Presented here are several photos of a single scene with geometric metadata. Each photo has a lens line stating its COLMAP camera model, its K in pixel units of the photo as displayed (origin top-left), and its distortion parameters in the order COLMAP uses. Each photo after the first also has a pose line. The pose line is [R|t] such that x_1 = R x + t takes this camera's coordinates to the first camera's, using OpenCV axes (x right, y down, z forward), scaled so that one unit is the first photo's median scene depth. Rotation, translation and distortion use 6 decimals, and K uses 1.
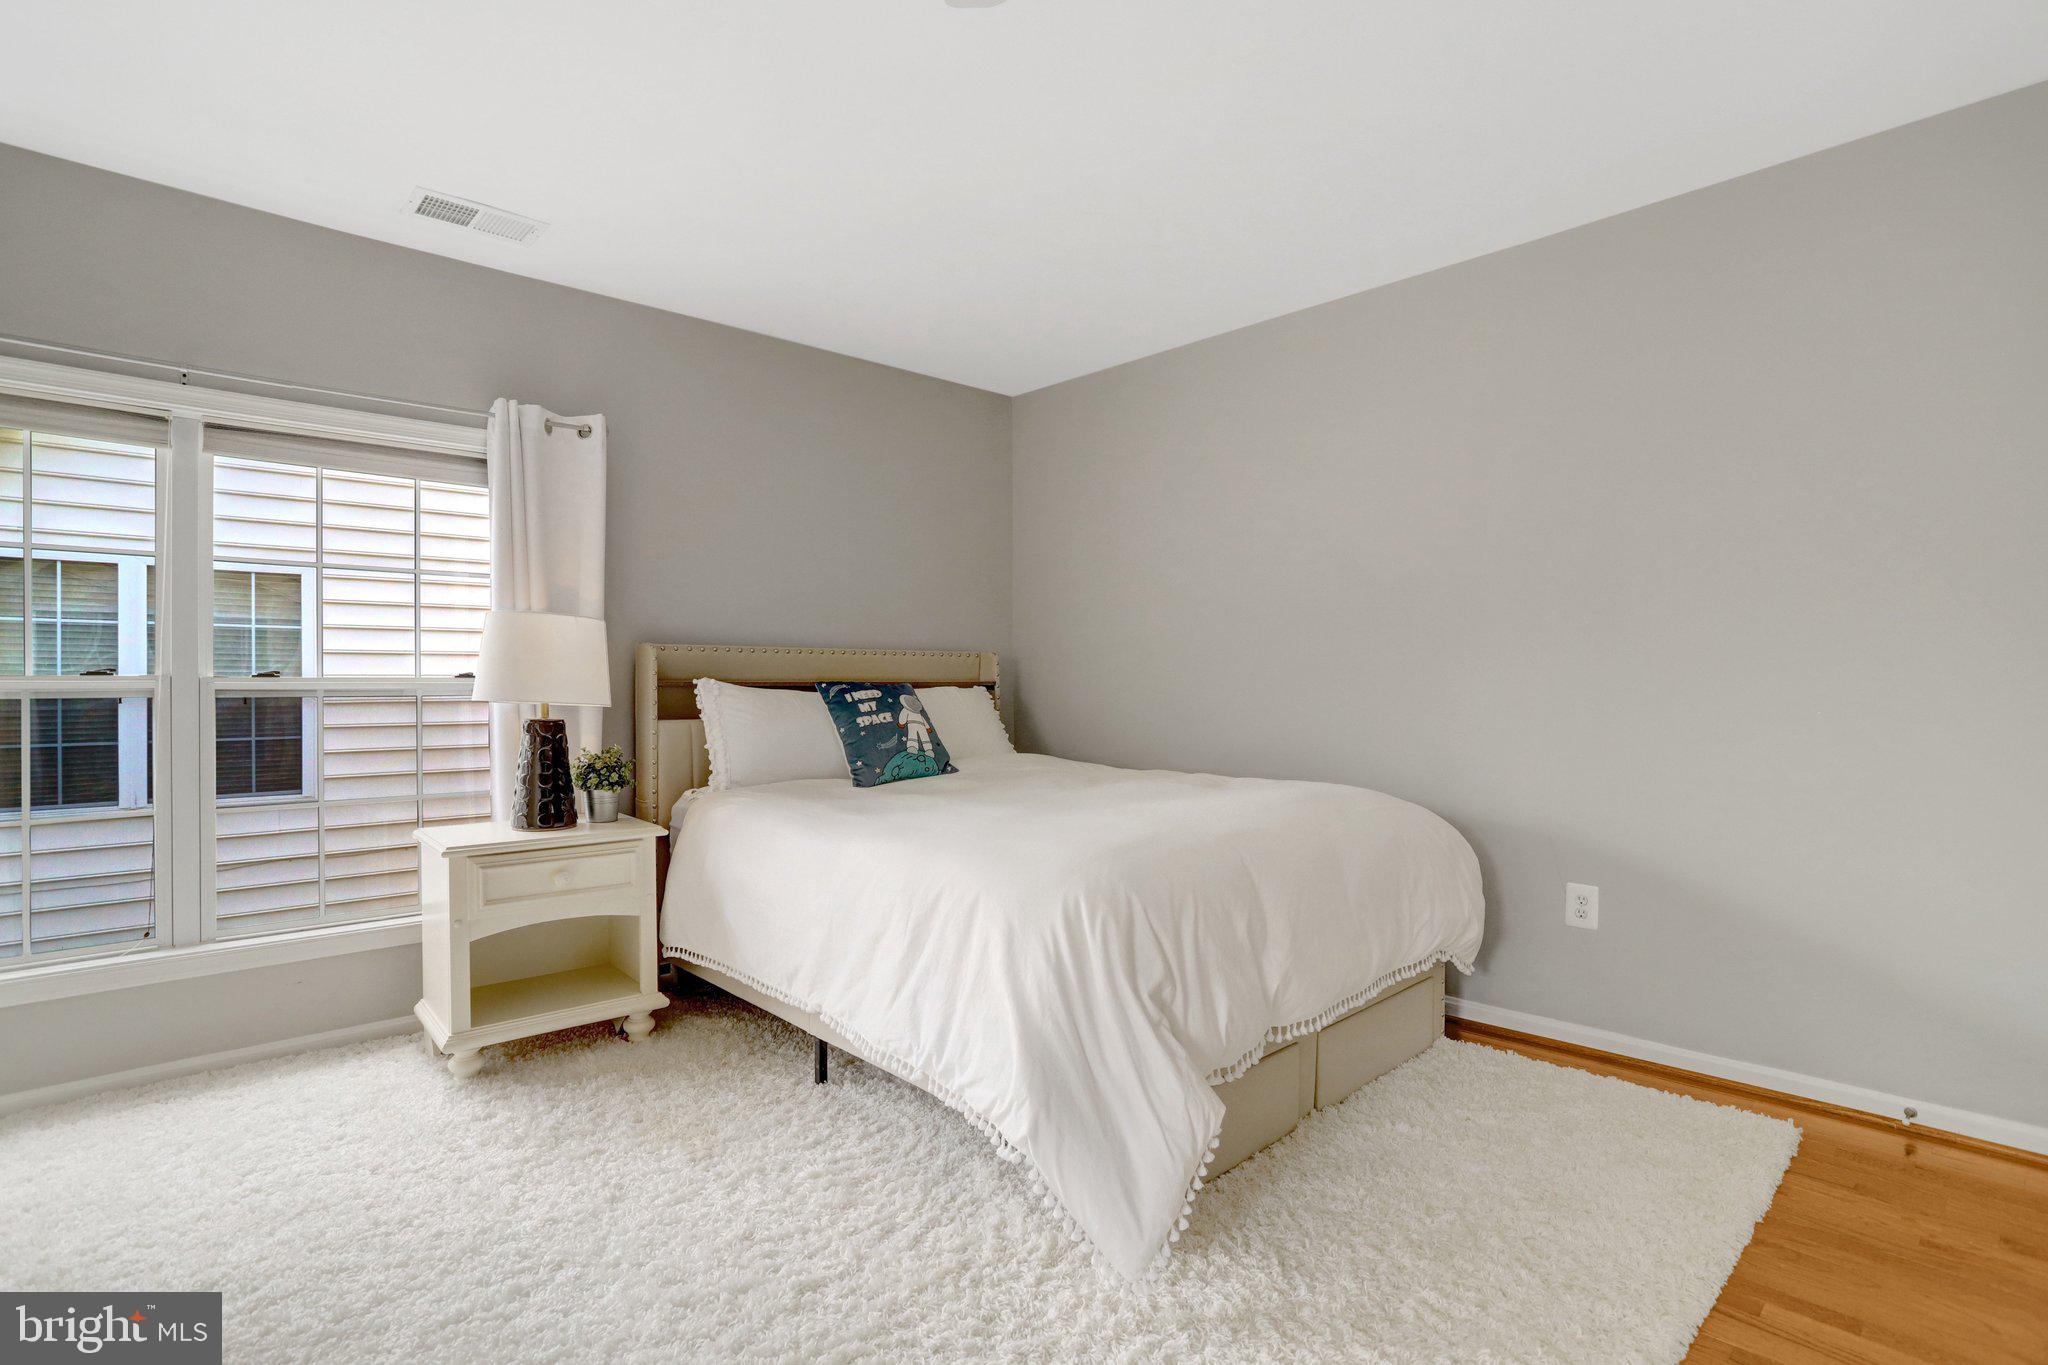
lens RADIAL K [[1016.4, 0, 1031.9], [0, 1016.4, 668.0], [0, 0, 1]] dist [-0.035267, 0.001577]
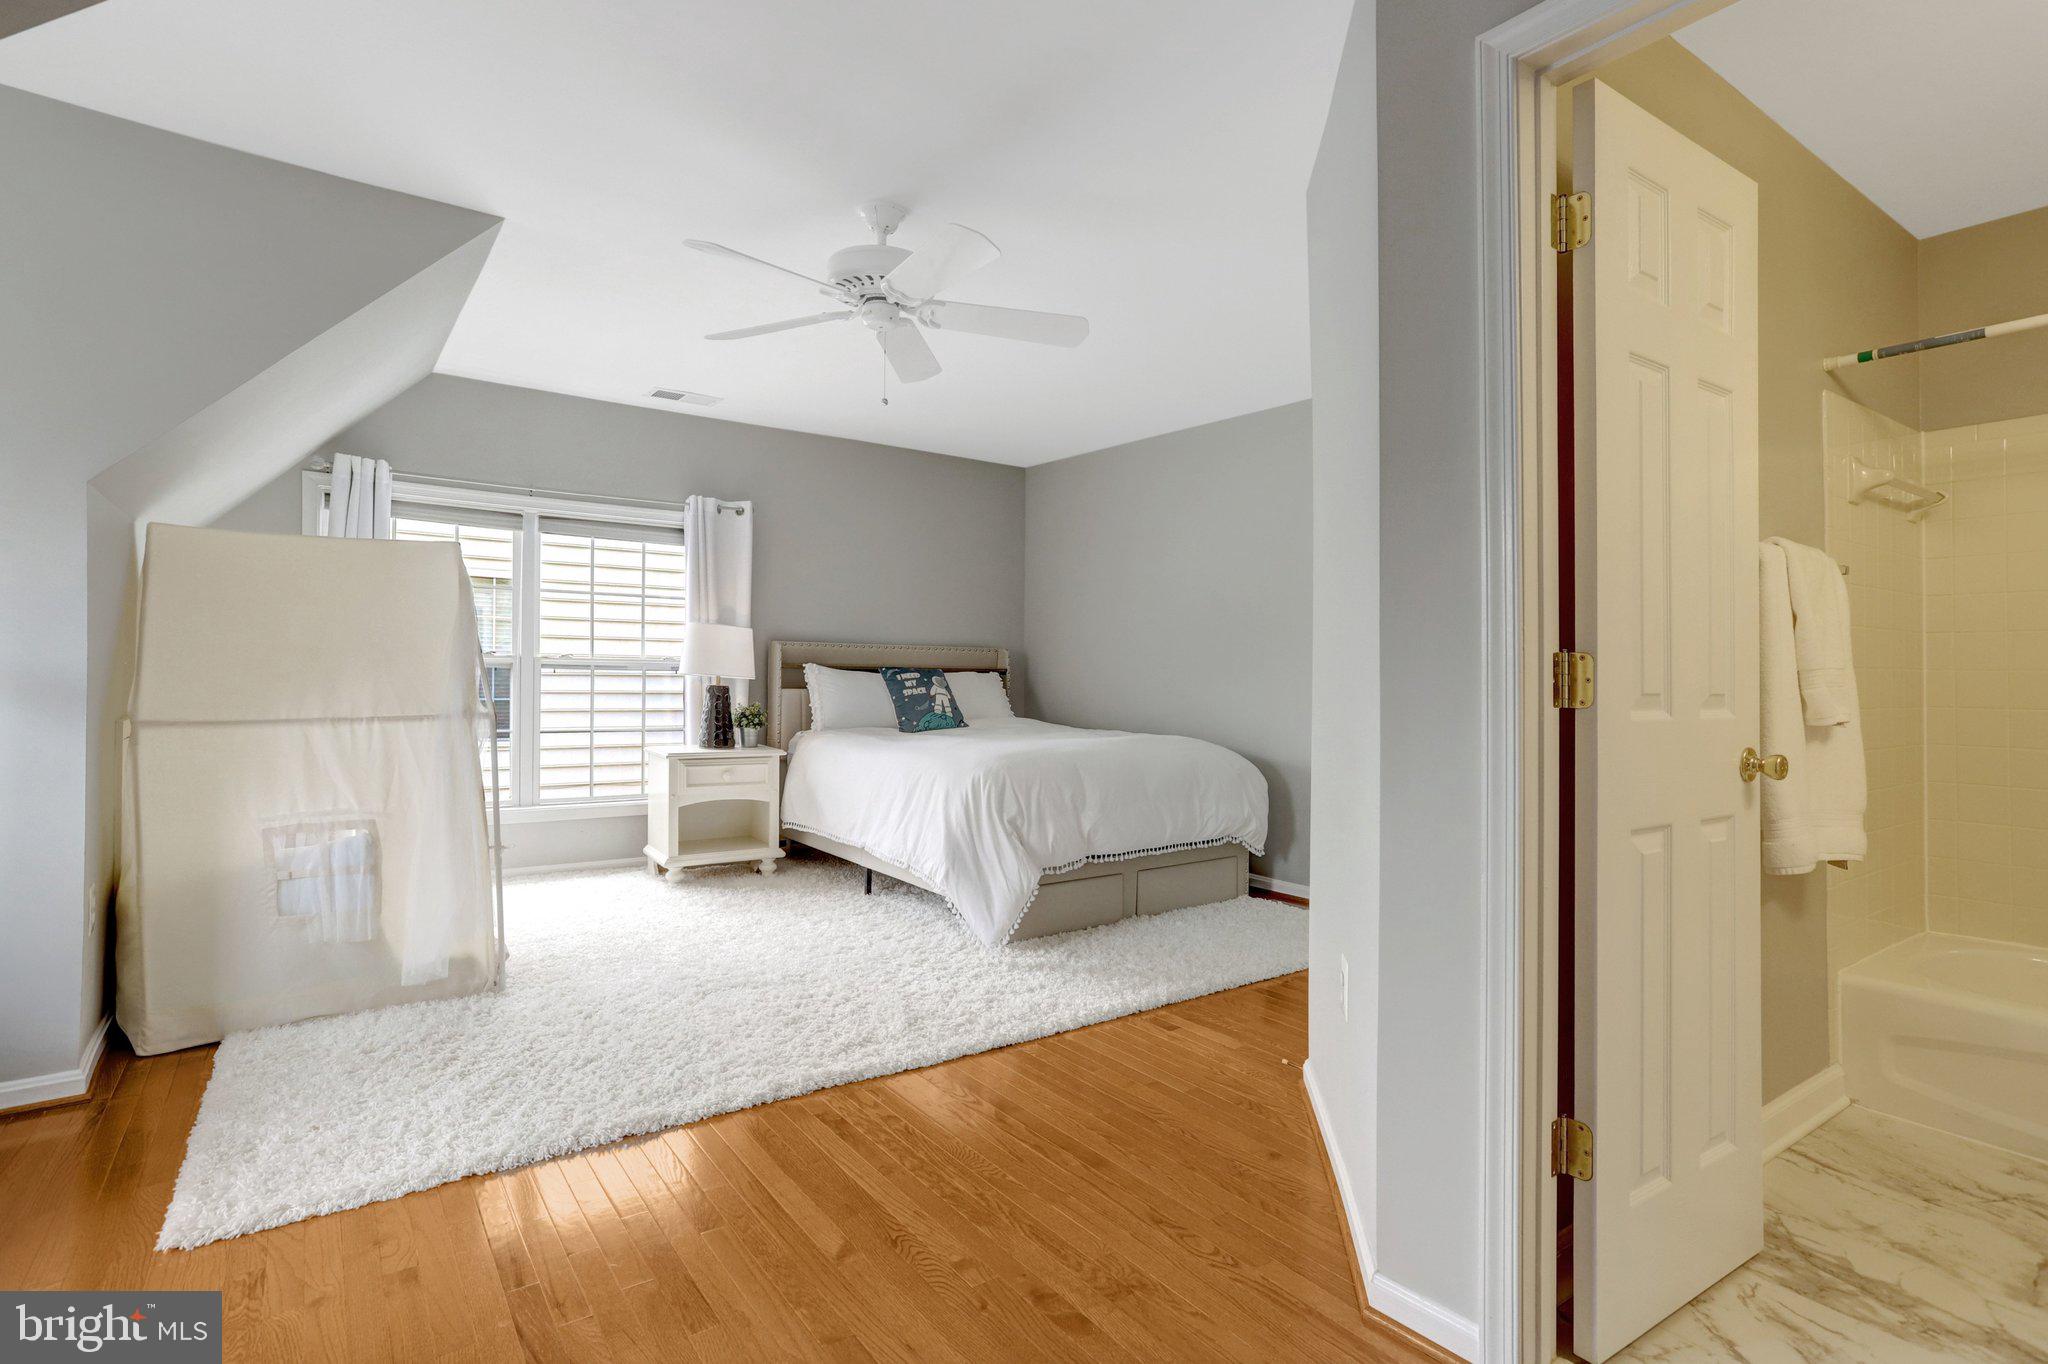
lens RADIAL K [[1016.4, 0, 1020.3], [0, 1016.4, 685.2], [0, 0, 1]] dist [-0.035267, 0.001577]
pose [[0.992498, 0.023797, -0.119921, 0.227591], [-0.020214, 0.999315, 0.031004, -0.012897], [0.120577, -0.028348, 0.992299, -0.629302]]
